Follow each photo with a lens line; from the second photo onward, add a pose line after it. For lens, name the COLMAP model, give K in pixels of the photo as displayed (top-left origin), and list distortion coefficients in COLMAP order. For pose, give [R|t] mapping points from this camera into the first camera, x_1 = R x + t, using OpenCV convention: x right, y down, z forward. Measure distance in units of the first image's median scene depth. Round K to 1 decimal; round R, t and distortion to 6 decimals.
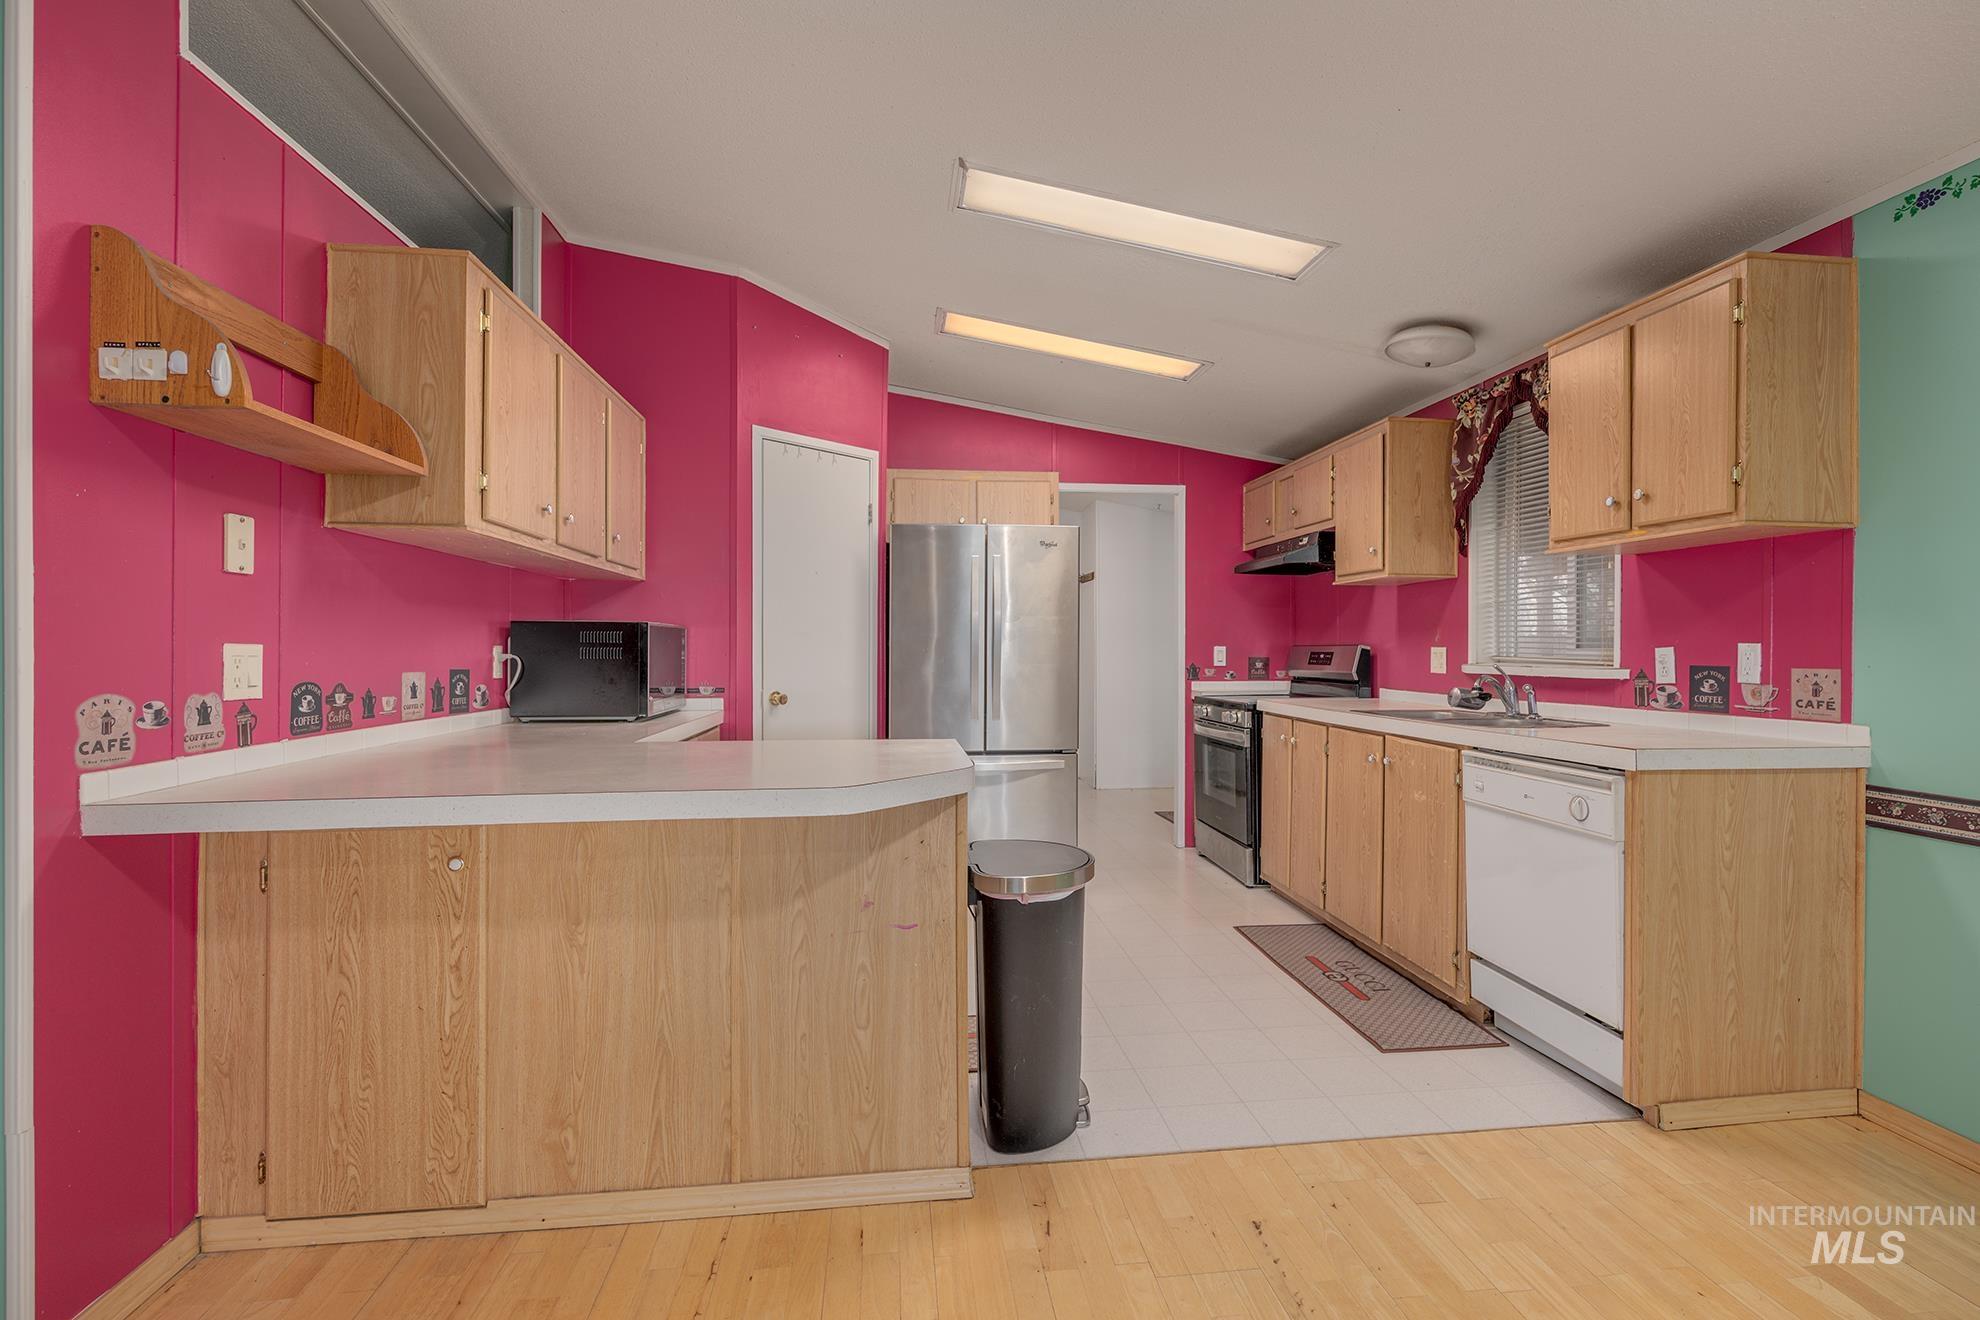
lens RADIAL K [[922.4, 0, 998.8], [0, 922.4, 646.8], [0, 0, 1]] dist [0.004920, -0.000846]
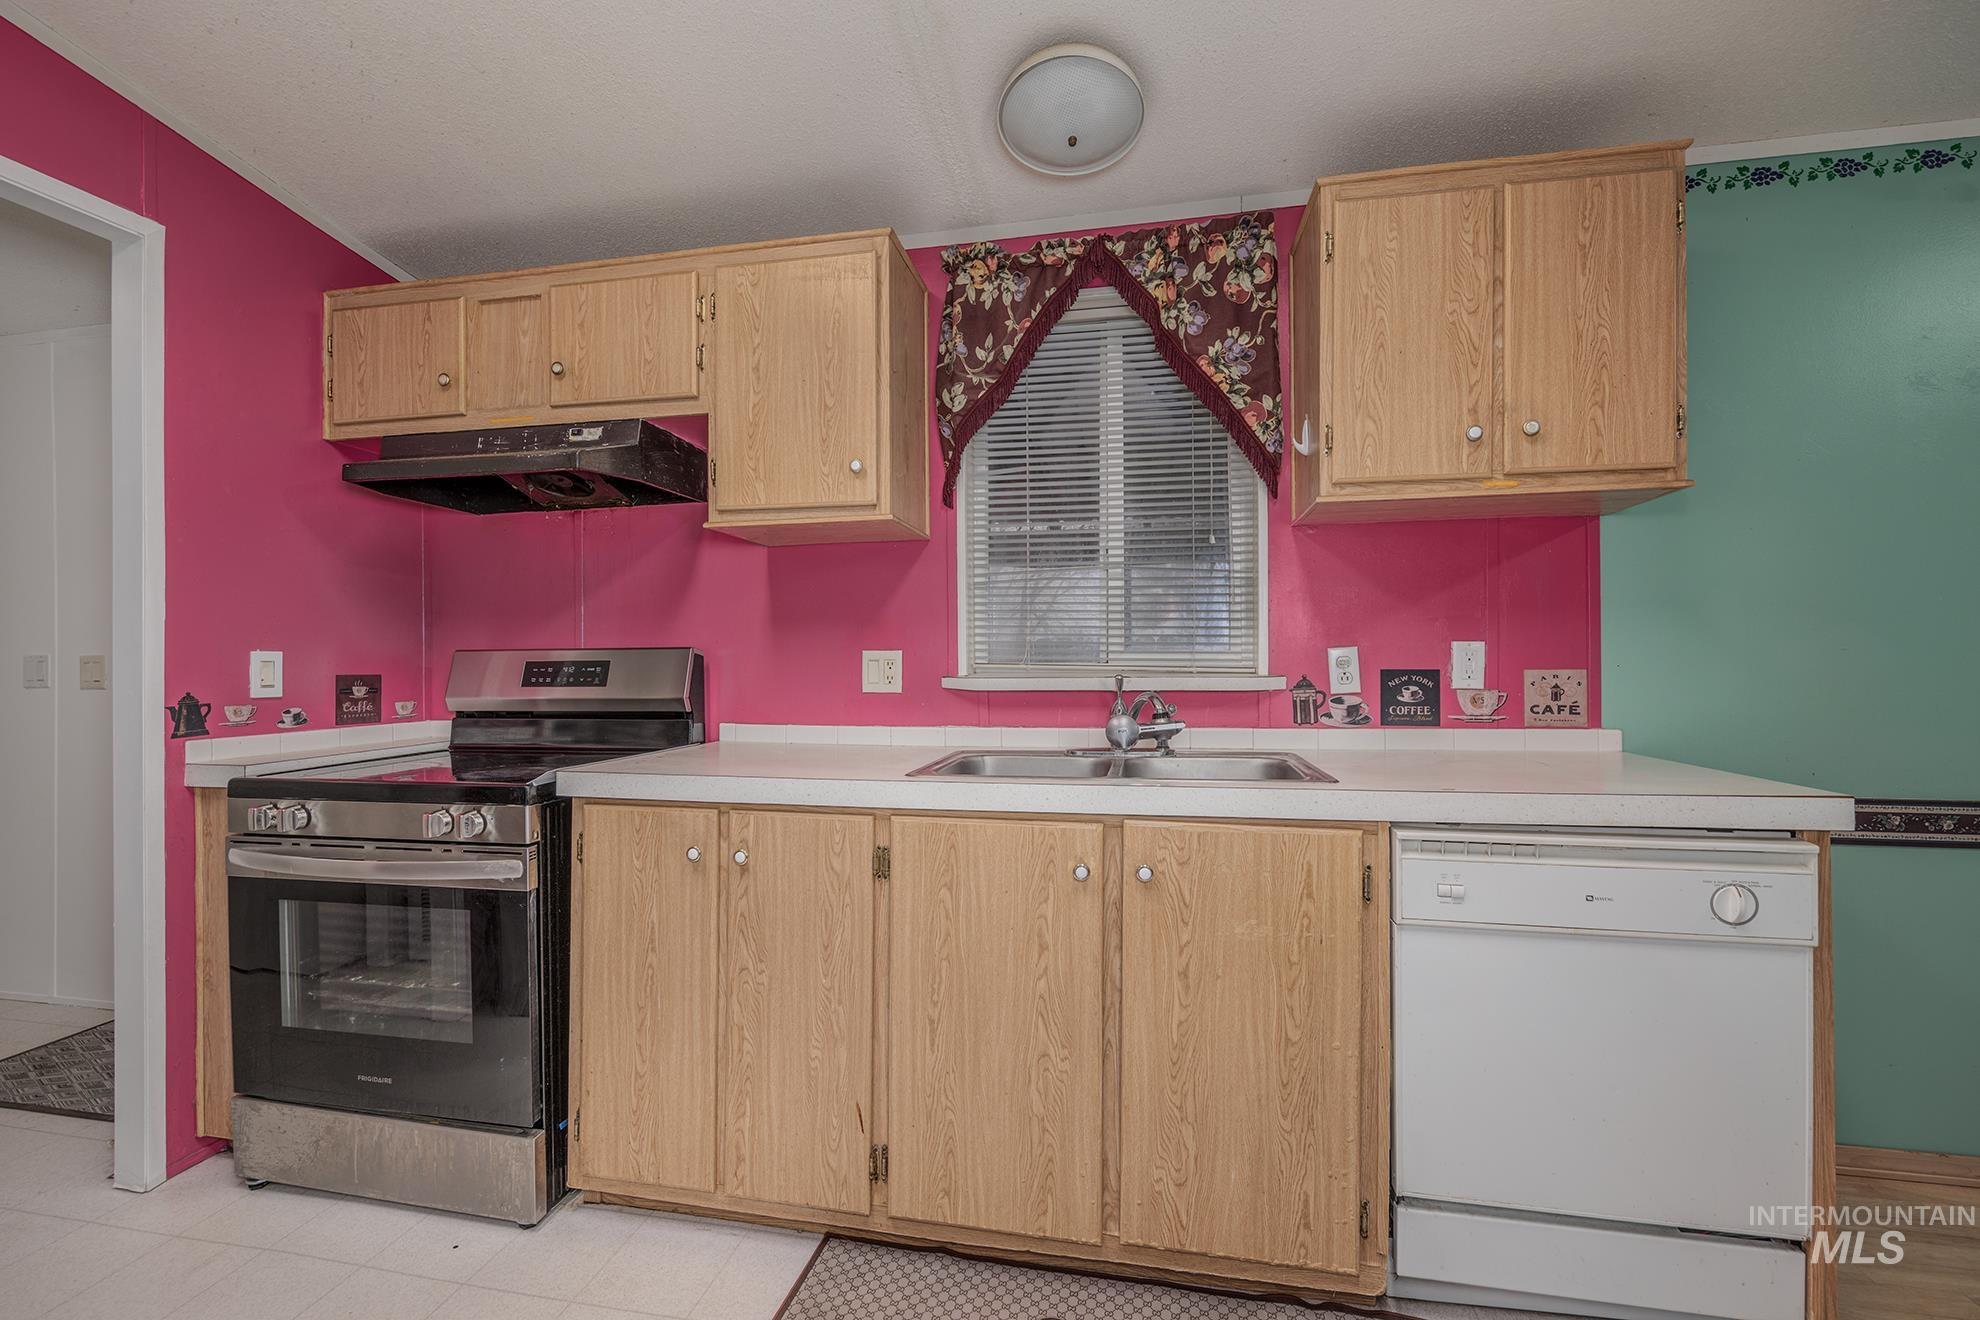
lens RADIAL K [[799.0, 0, 990.4], [0, 799.0, 662.0], [0, 0, 1]] dist [0.003518, -0.002564]
pose [[0.301164, -0.000688, 0.953572, -0.015859], [0.004872, 0.999988, -0.000817, 0.012349], [-0.953560, 0.004892, 0.301163, 1.089780]]
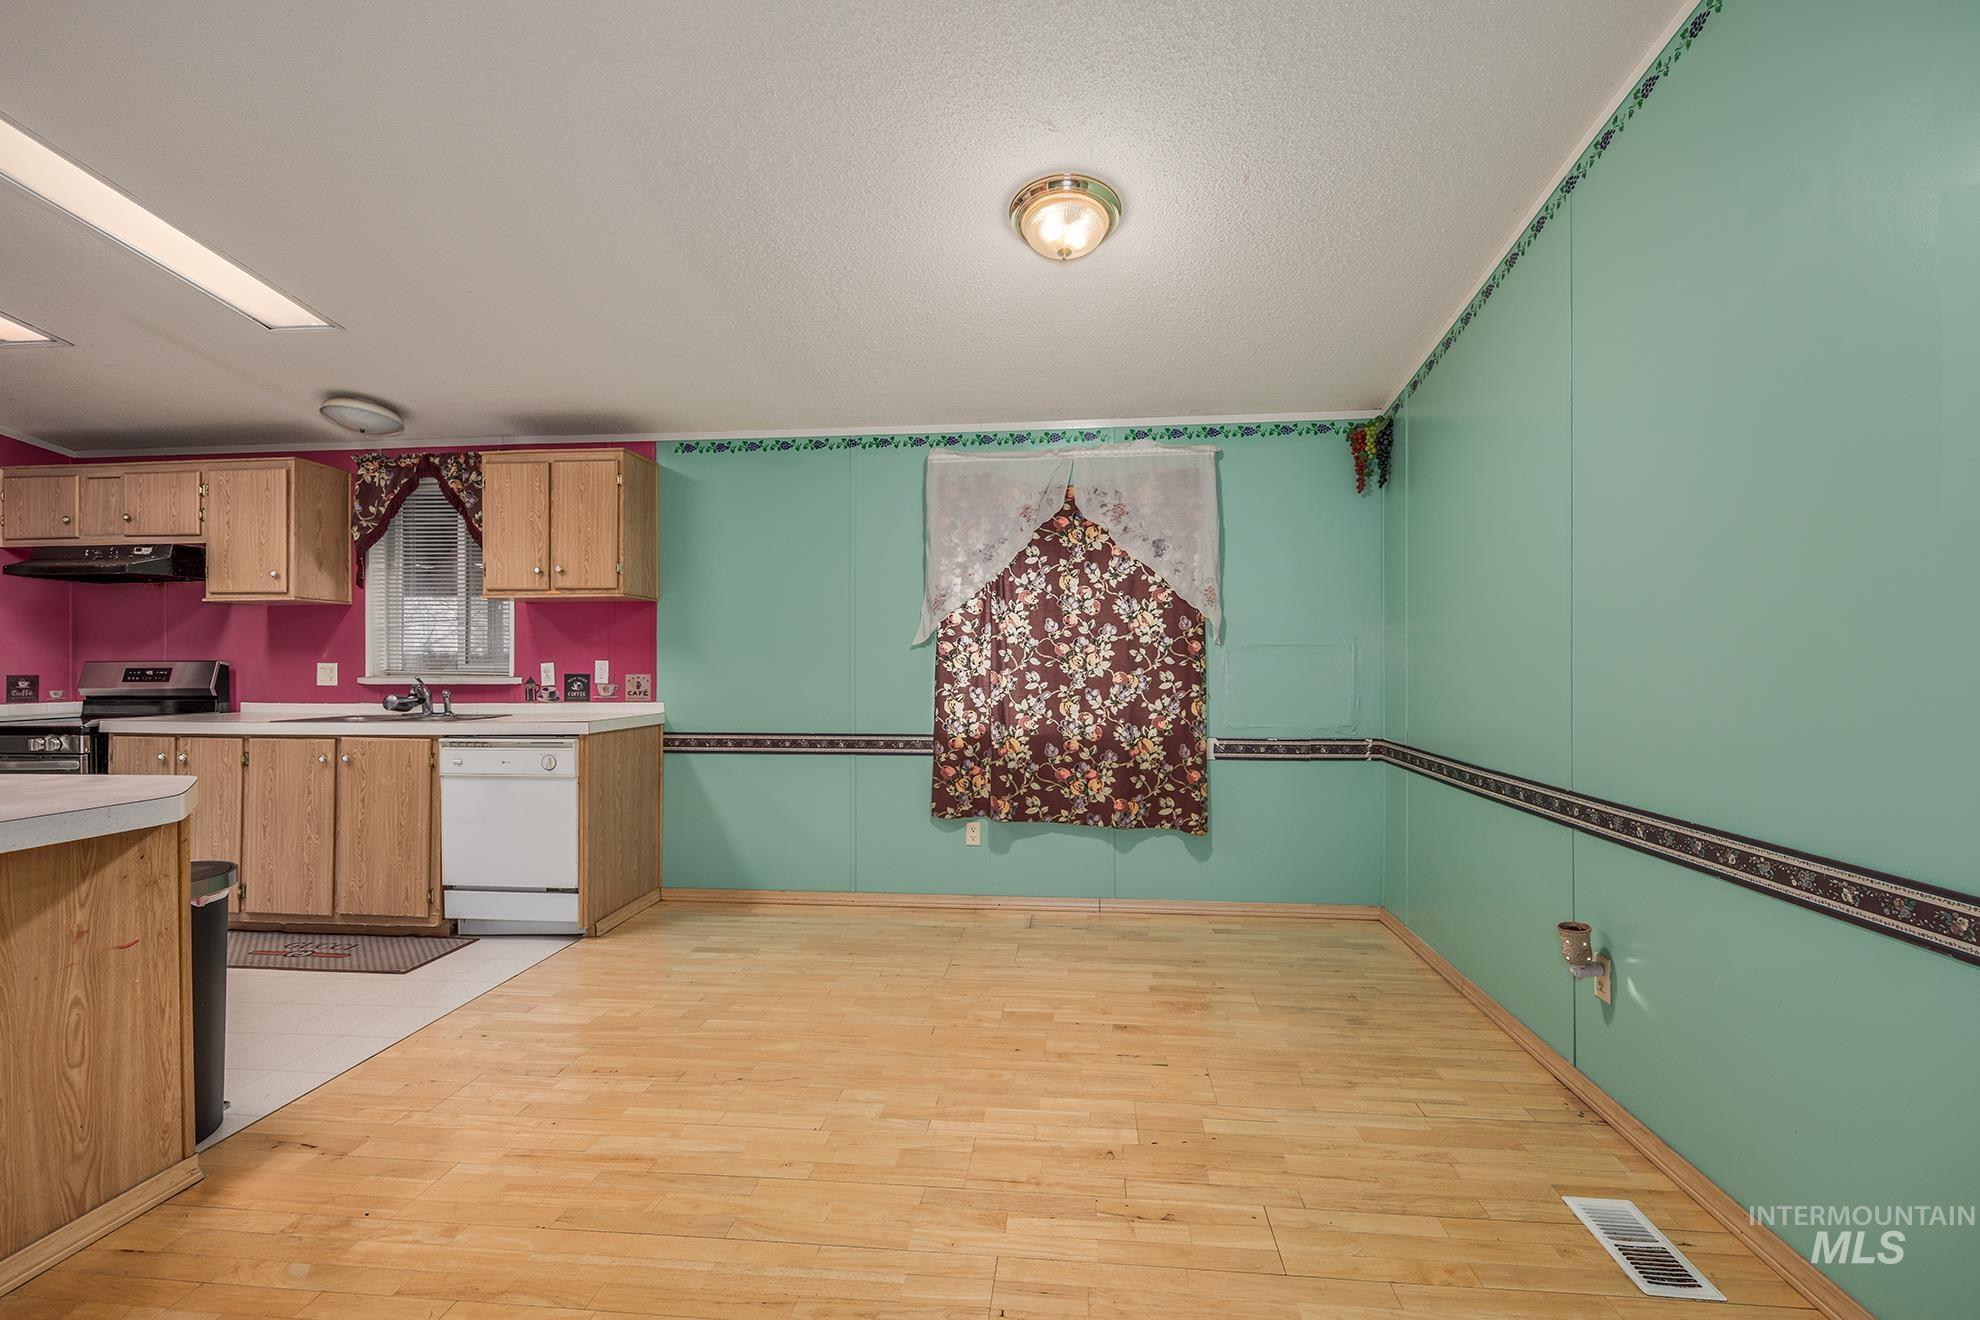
lens RADIAL K [[853.5, 0, 1008.6], [0, 853.5, 663.2], [0, 0, 1]] dist [0.002844, -0.003342]
pose [[0.208901, -0.001741, 0.977935, -0.553526], [0.001061, 0.999998, 0.001554, -0.000357], [-0.977936, 0.000713, 0.208902, -0.082027]]
